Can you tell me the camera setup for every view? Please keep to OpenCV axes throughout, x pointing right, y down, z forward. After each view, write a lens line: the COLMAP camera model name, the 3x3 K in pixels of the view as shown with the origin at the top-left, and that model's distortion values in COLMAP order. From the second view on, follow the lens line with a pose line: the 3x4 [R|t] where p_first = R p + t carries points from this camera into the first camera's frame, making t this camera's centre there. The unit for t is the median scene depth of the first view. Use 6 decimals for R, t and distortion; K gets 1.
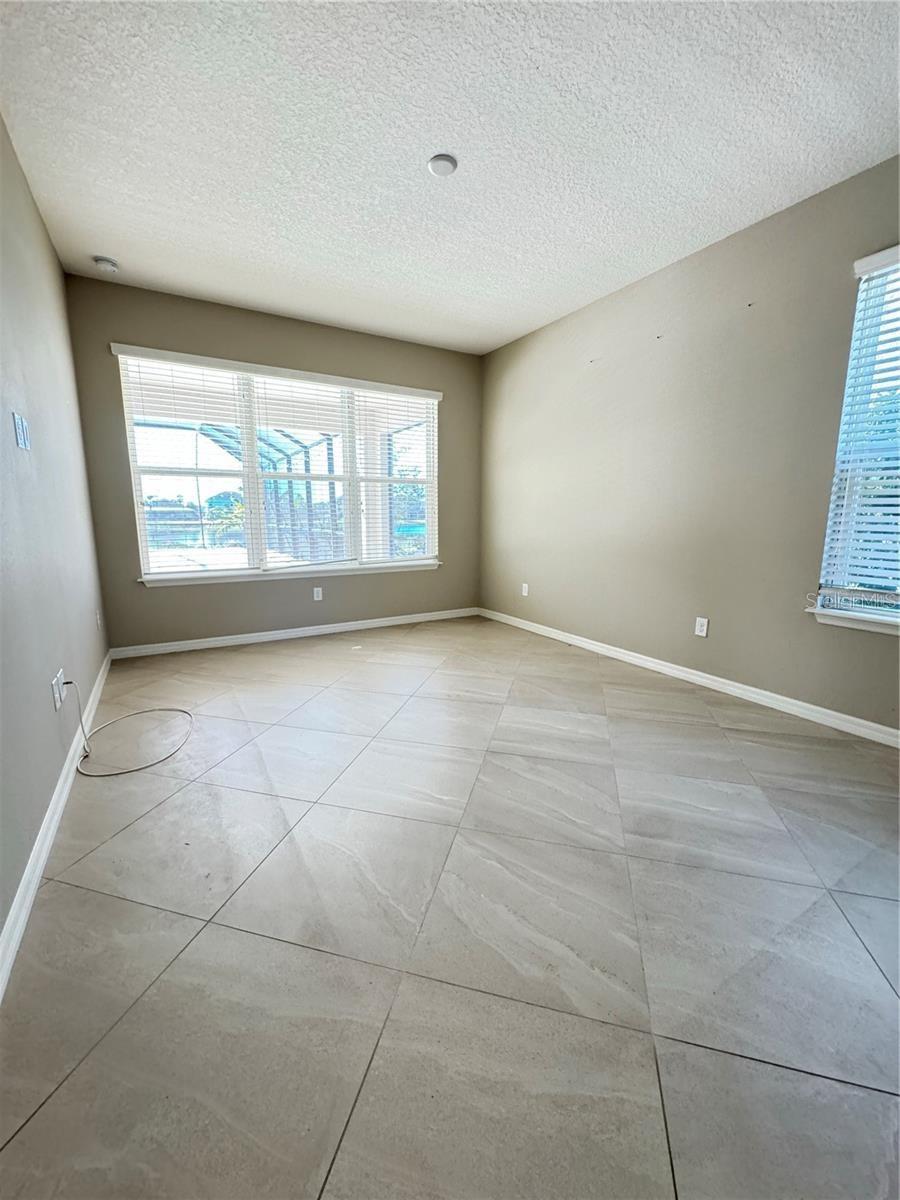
lens RADIAL K [[480.0, 0, 449.6], [0, 480.0, 599.3], [0, 0, 1]] dist [-0.001484, 0.000011]
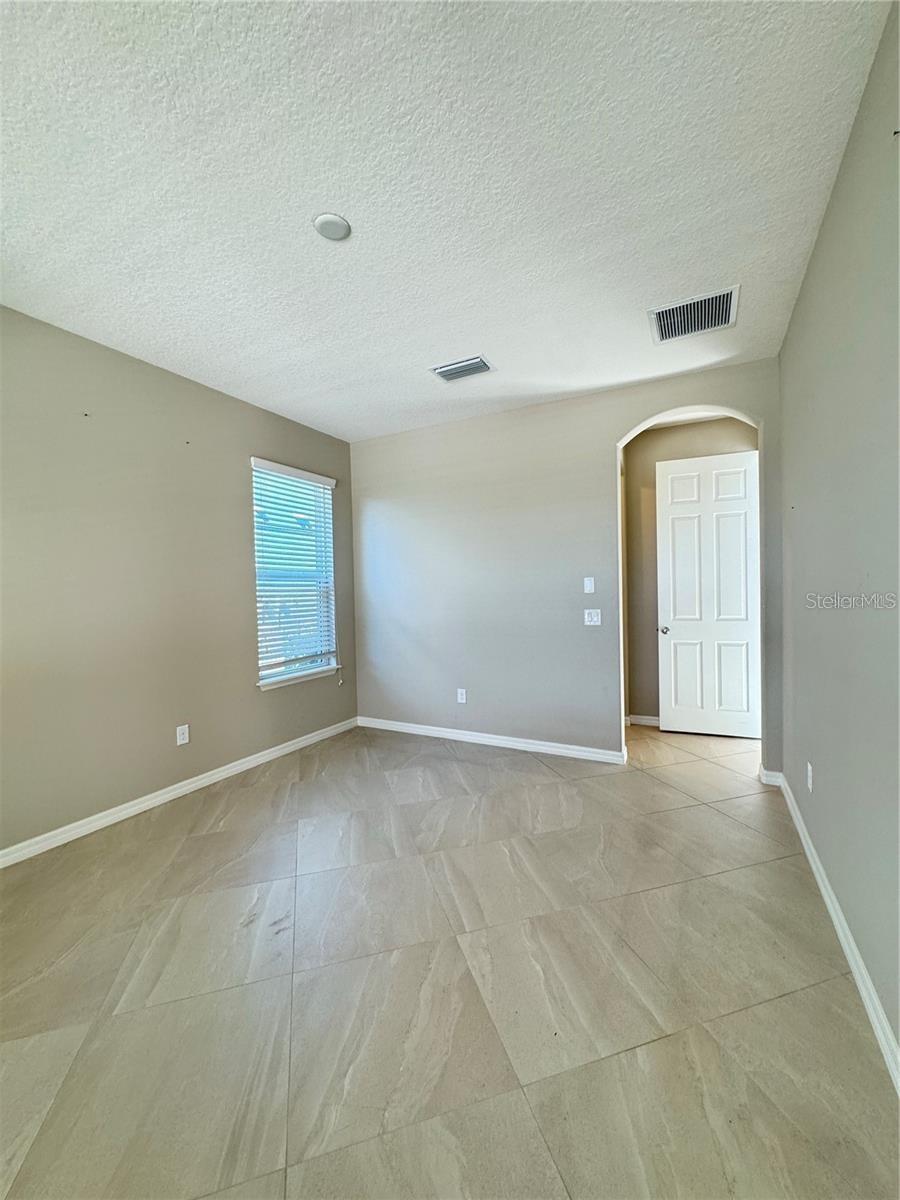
lens RADIAL K [[480.0, 0, 448.9], [0, 480.0, 599.0], [0, 0, 1]] dist [-0.001484, 0.000011]
pose [[-0.518028, -0.005902, 0.855343, -0.771542], [0.169044, 0.979547, 0.109139, -0.296910], [-0.838493, 0.201128, -0.506435, 1.266402]]
